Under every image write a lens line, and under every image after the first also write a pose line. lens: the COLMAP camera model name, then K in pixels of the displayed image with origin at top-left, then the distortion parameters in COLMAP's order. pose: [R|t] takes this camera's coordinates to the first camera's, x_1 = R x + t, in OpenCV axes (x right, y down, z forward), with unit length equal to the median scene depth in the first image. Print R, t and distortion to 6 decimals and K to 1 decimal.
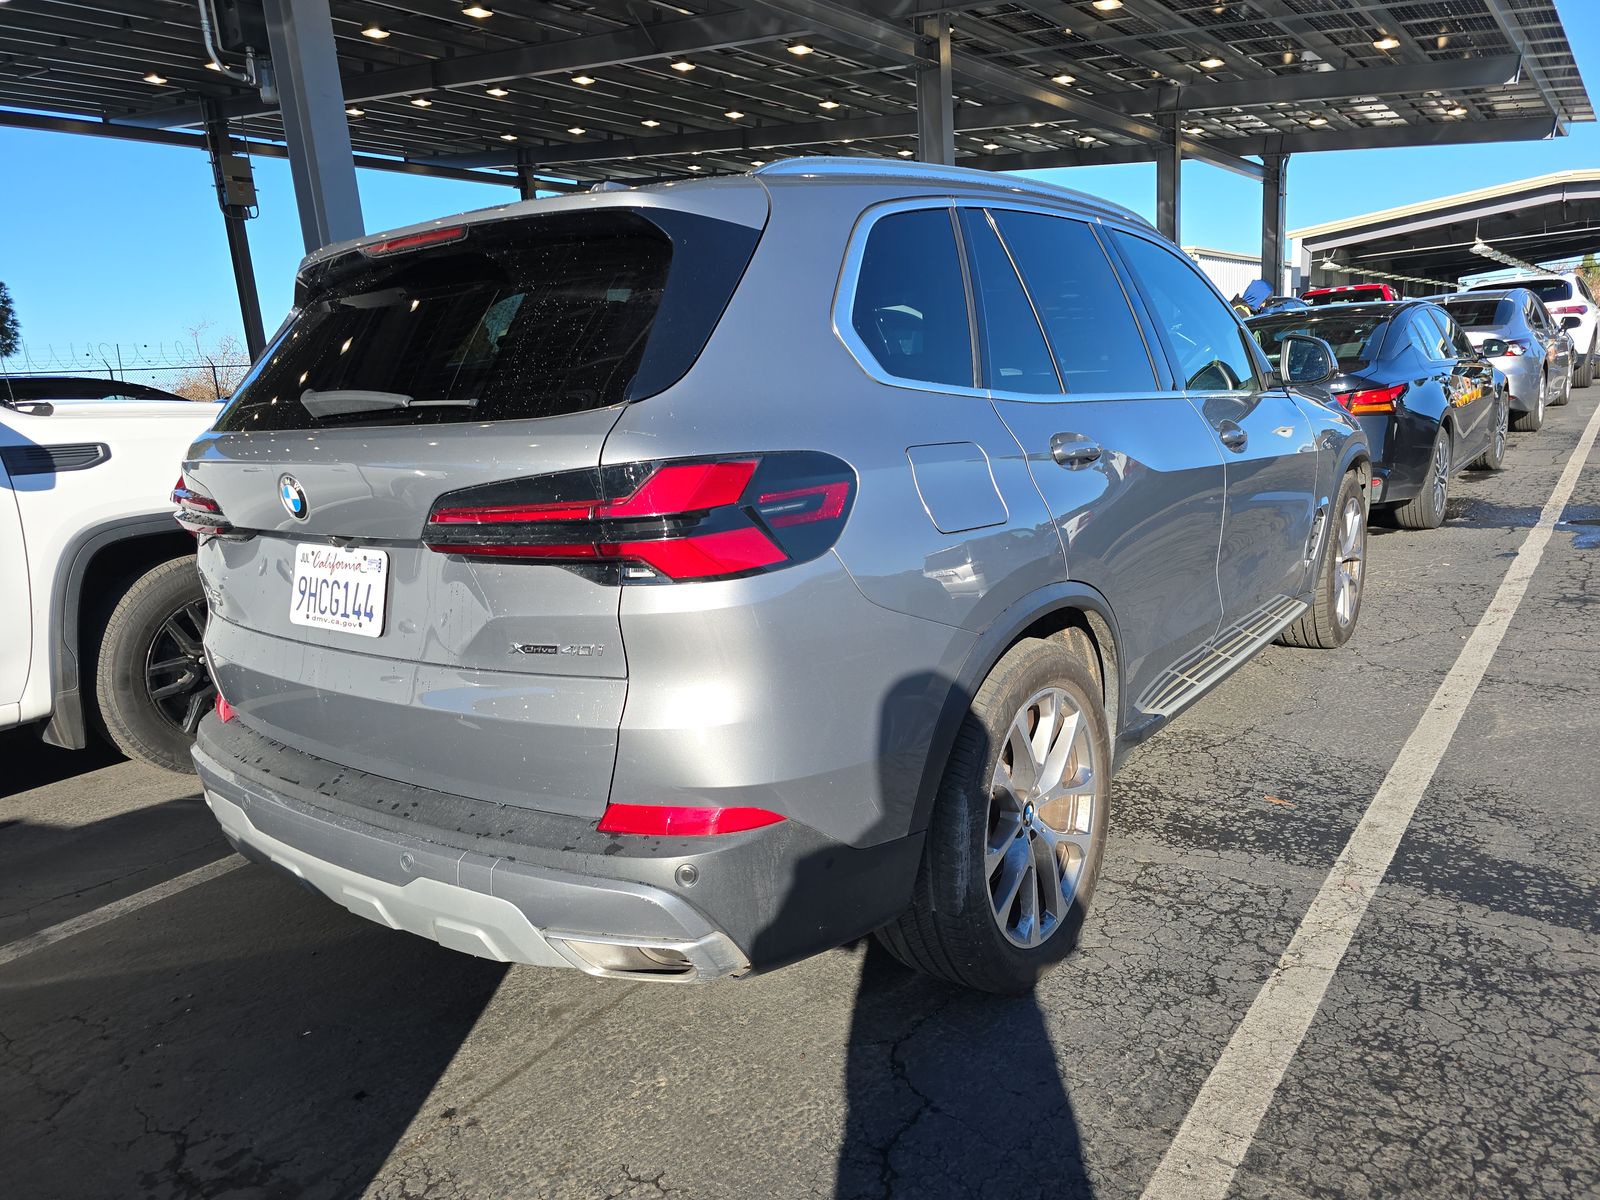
lens RADIAL K [[1065.9, 0, 800.0], [0, 1065.9, 600.0], [0, 0, 1]] dist [0.068685, -0.057421]
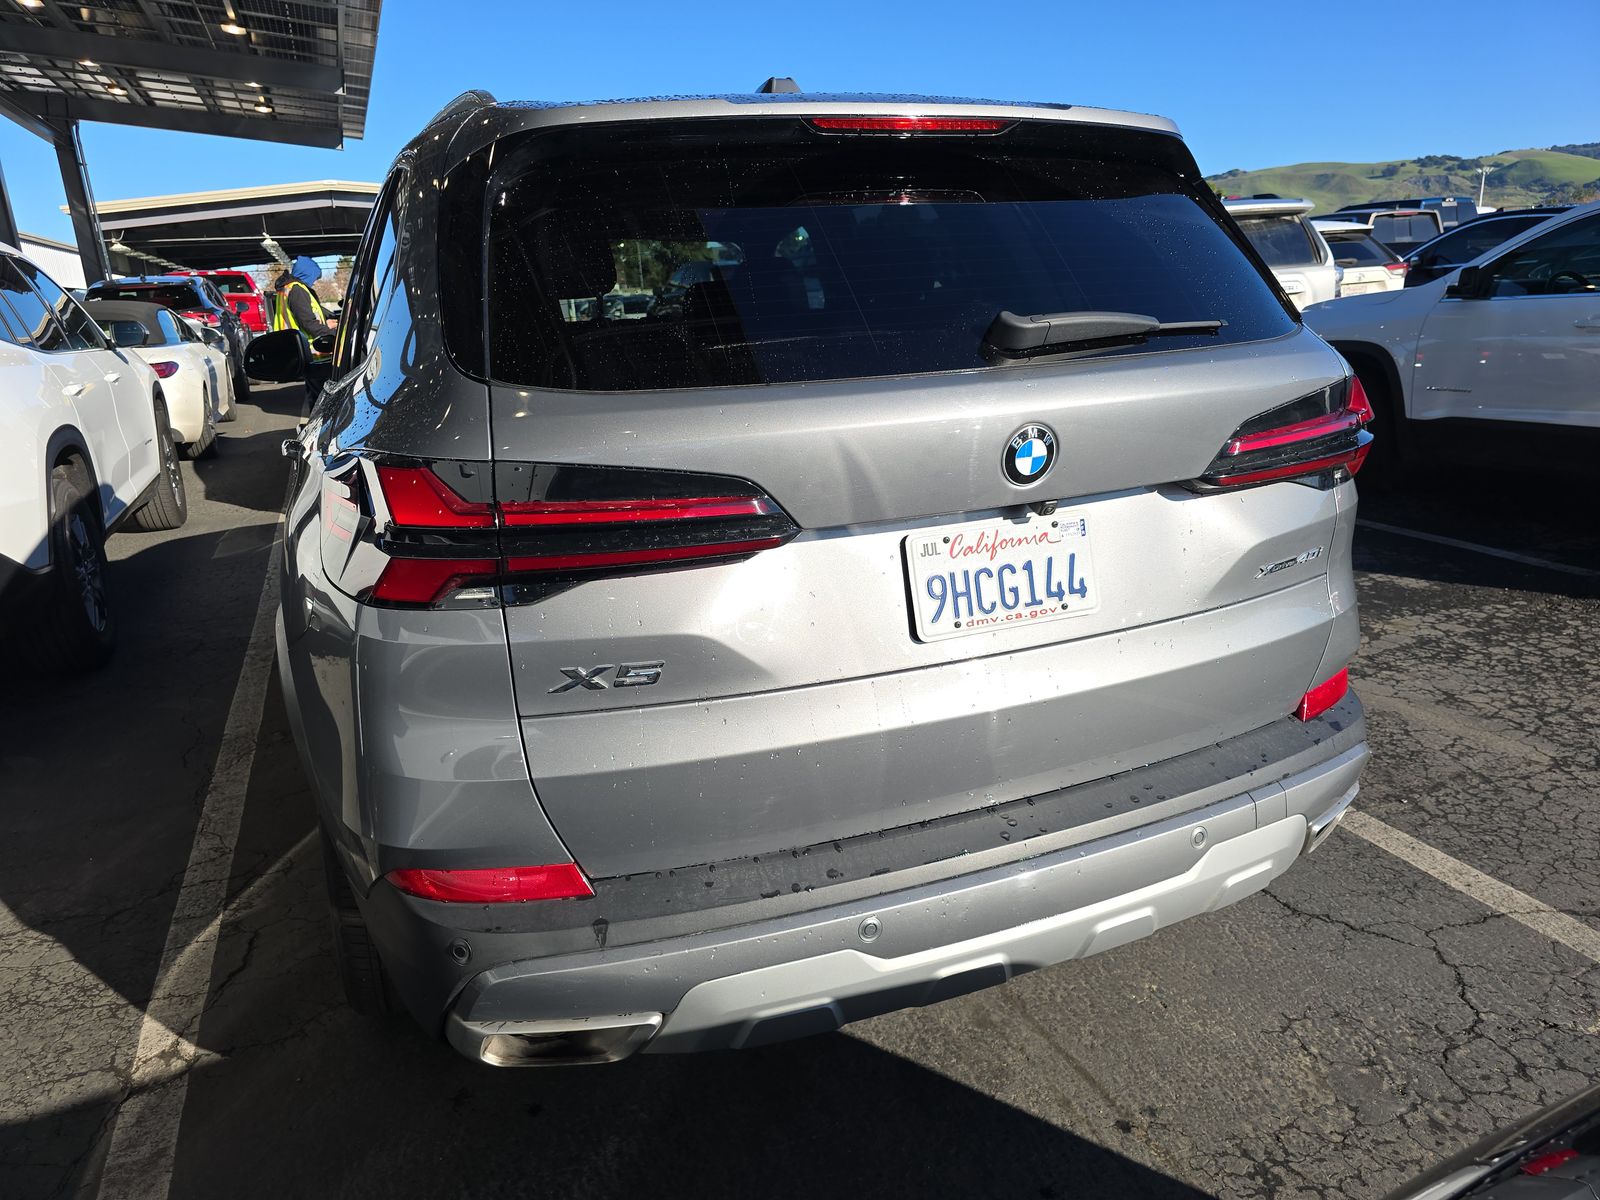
lens RADIAL K [[1060.6, 0, 800.0], [0, 1060.6, 600.0], [0, 0, 1]] dist [0.055662, -0.049091]
pose [[0.506469, -0.196676, 0.839528, -0.813712], [0.188592, 0.975332, 0.114717, -0.076617], [-0.841381, 0.100227, 0.531067, 0.513049]]
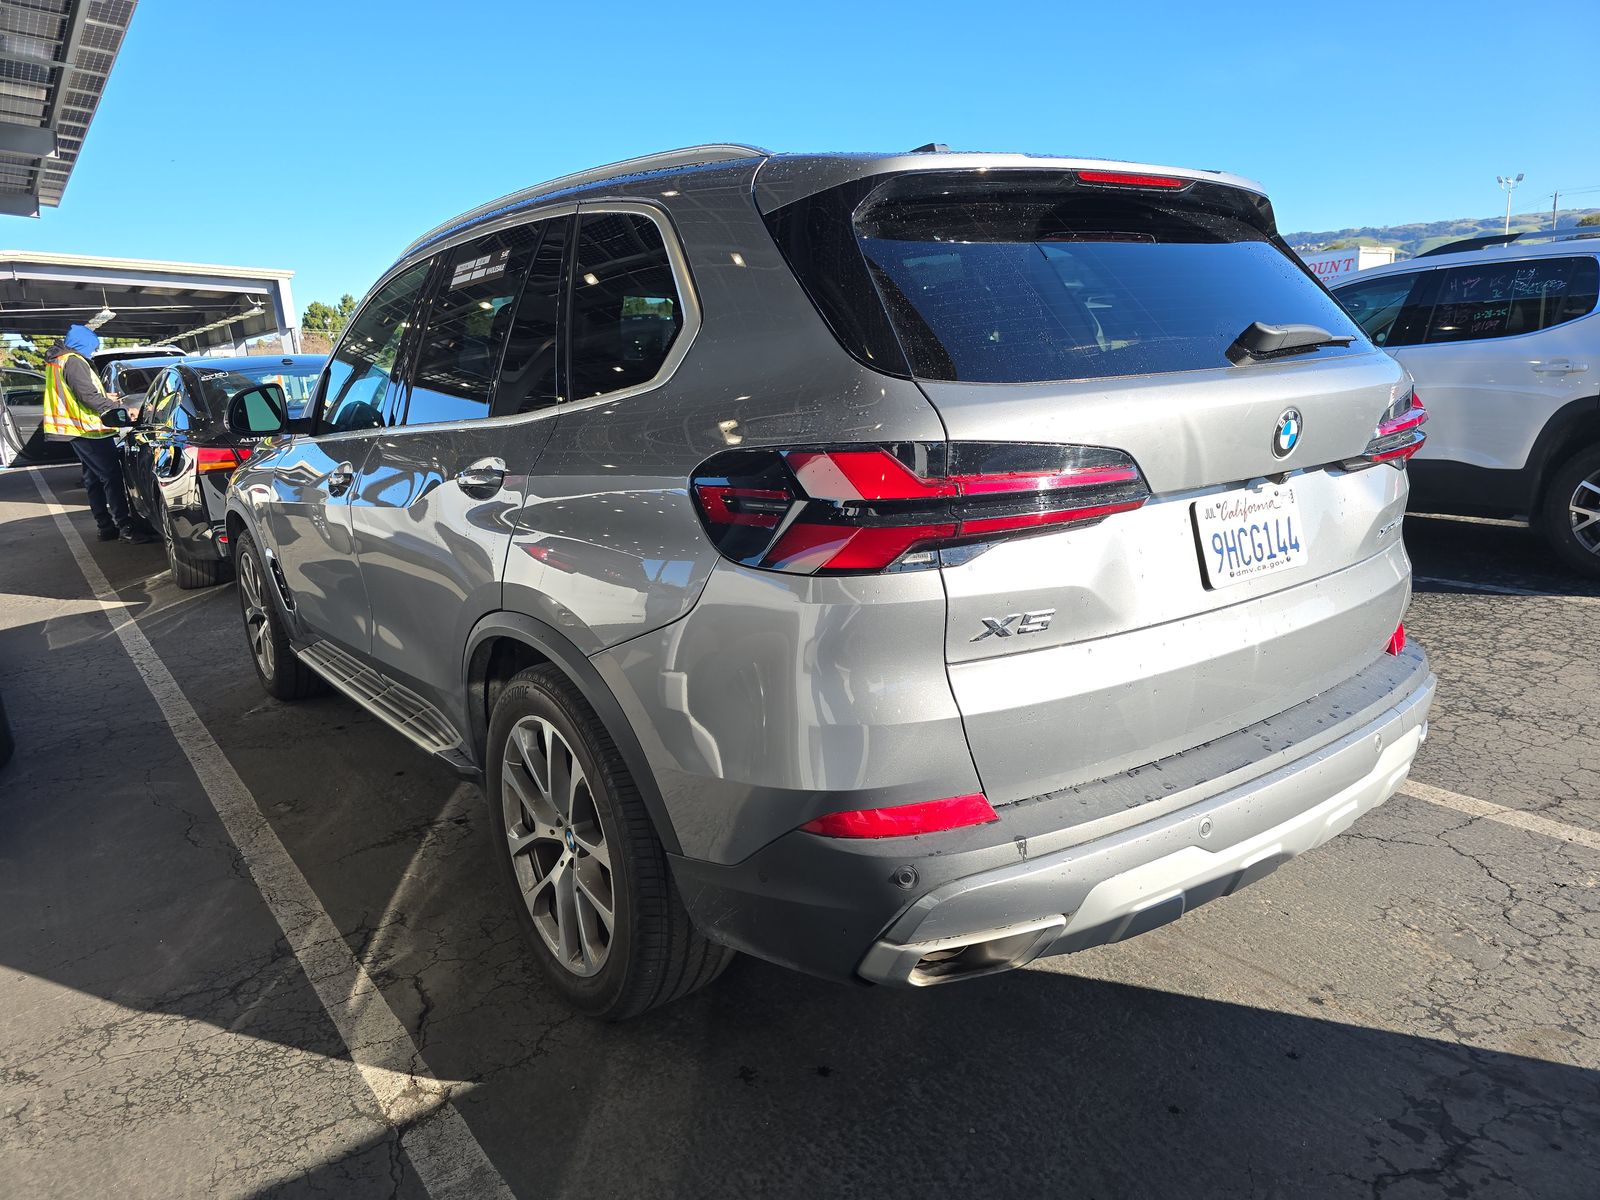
lens RADIAL K [[1060.6, 0, 800.0], [0, 1060.6, 600.0], [0, 0, 1]] dist [0.055662, -0.049091]
pose [[0.284011, -0.163106, 0.944846, -1.025869], [0.230875, 0.968064, 0.097716, -0.098453], [-0.930610, 0.190389, 0.312598, 0.772994]]
